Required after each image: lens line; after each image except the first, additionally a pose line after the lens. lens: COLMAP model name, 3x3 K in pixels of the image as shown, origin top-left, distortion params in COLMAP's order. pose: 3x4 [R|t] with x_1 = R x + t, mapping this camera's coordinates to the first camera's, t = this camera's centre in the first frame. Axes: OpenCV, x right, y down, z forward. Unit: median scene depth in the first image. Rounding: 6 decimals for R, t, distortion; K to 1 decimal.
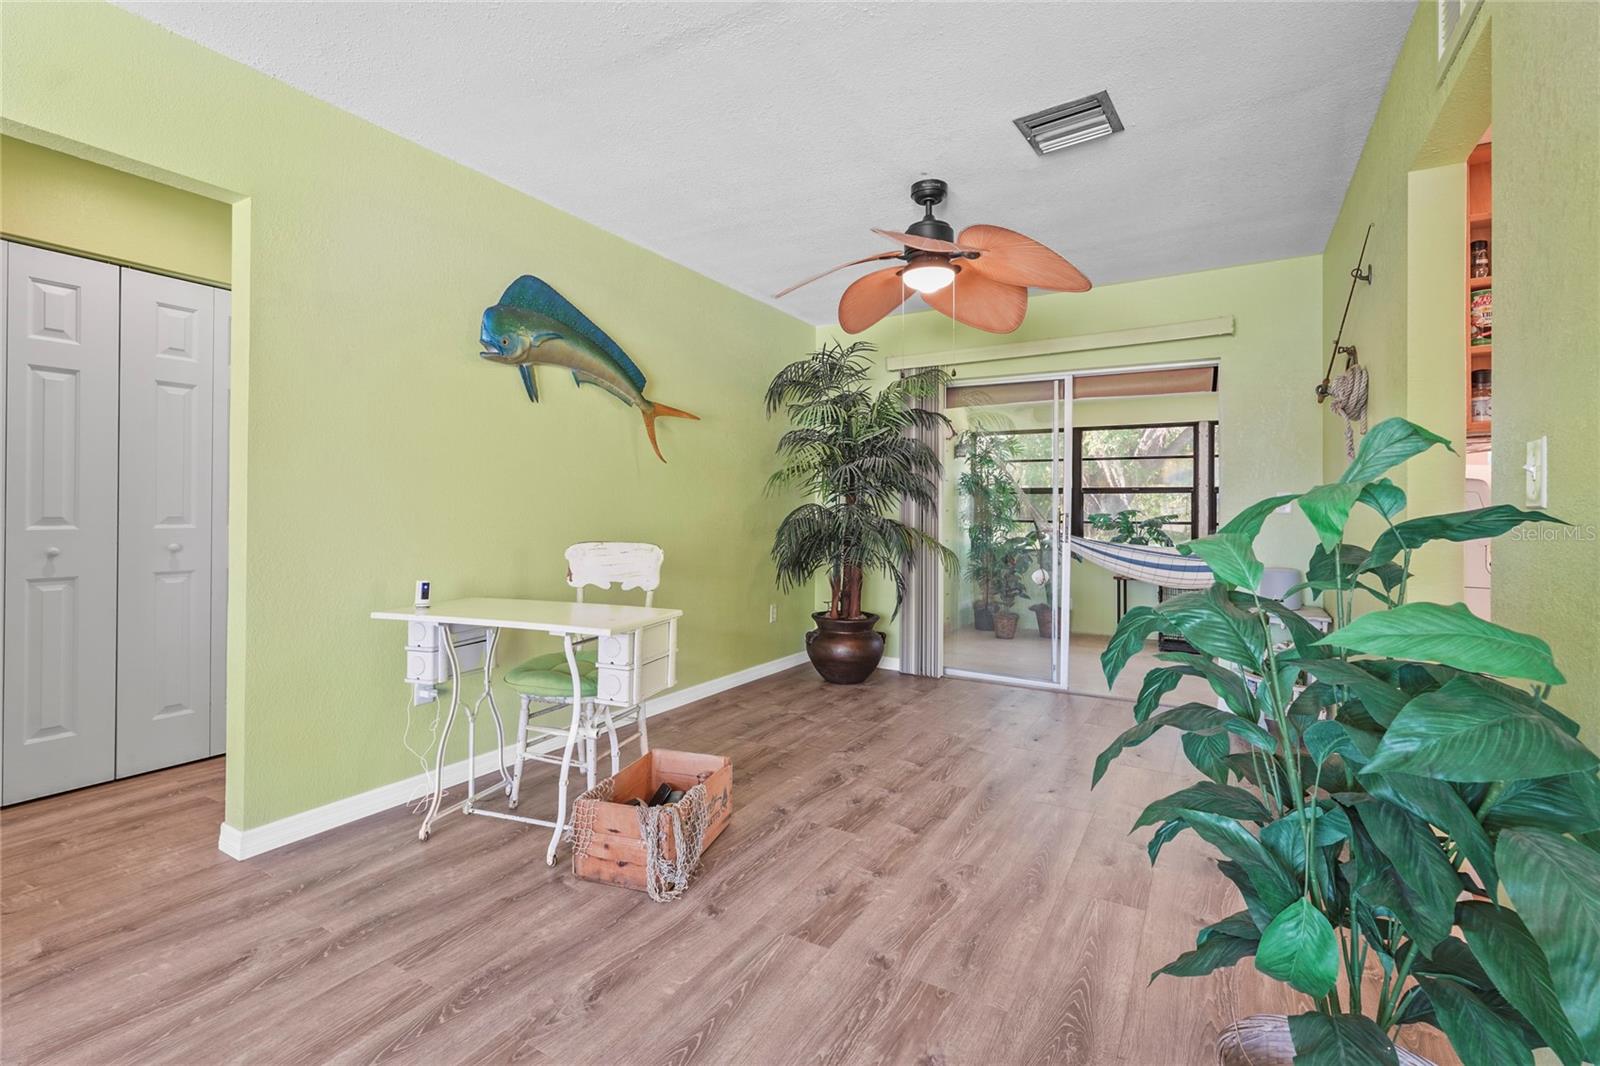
lens RADIAL K [[721.7, 0, 796.6], [0, 721.7, 518.0], [0, 0, 1]] dist [-0.003451, -0.000268]
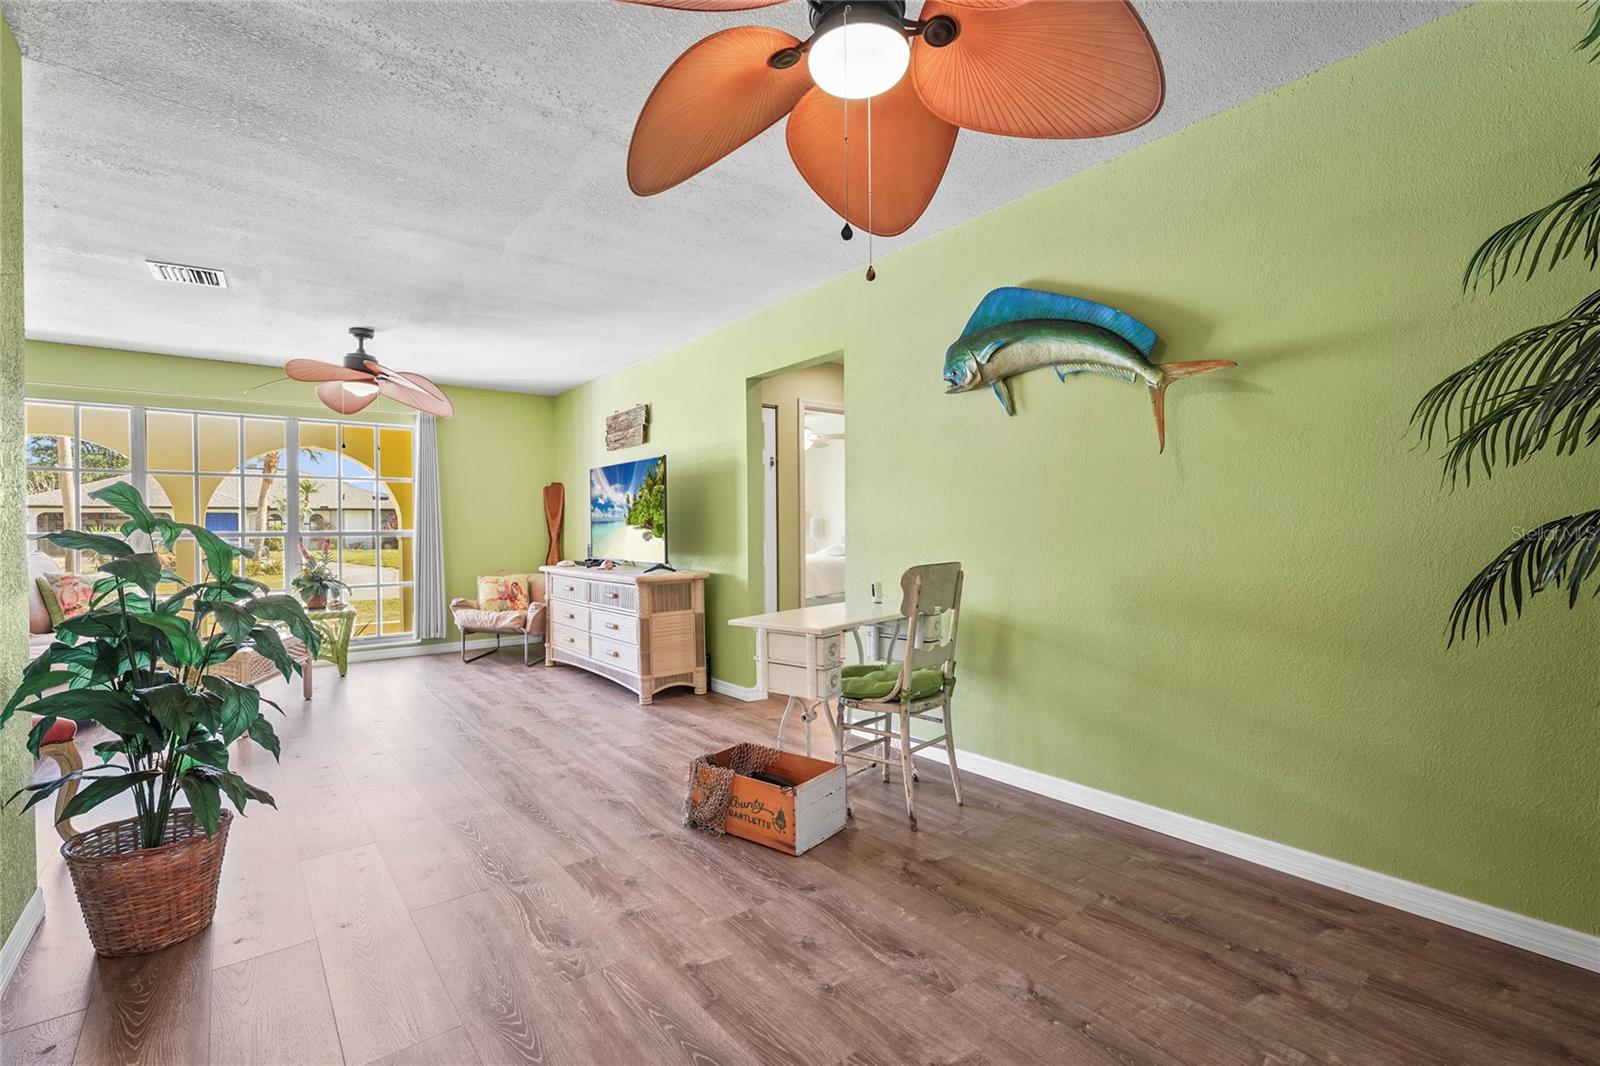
lens RADIAL K [[721.7, 0, 797.6], [0, 721.7, 536.0], [0, 0, 1]] dist [-0.003451, -0.000268]
pose [[-0.358026, 0.004430, -0.933701, 0.754768], [-0.003895, 0.999973, 0.006238, -0.007934], [0.933704, 0.005870, -0.357999, 1.269506]]
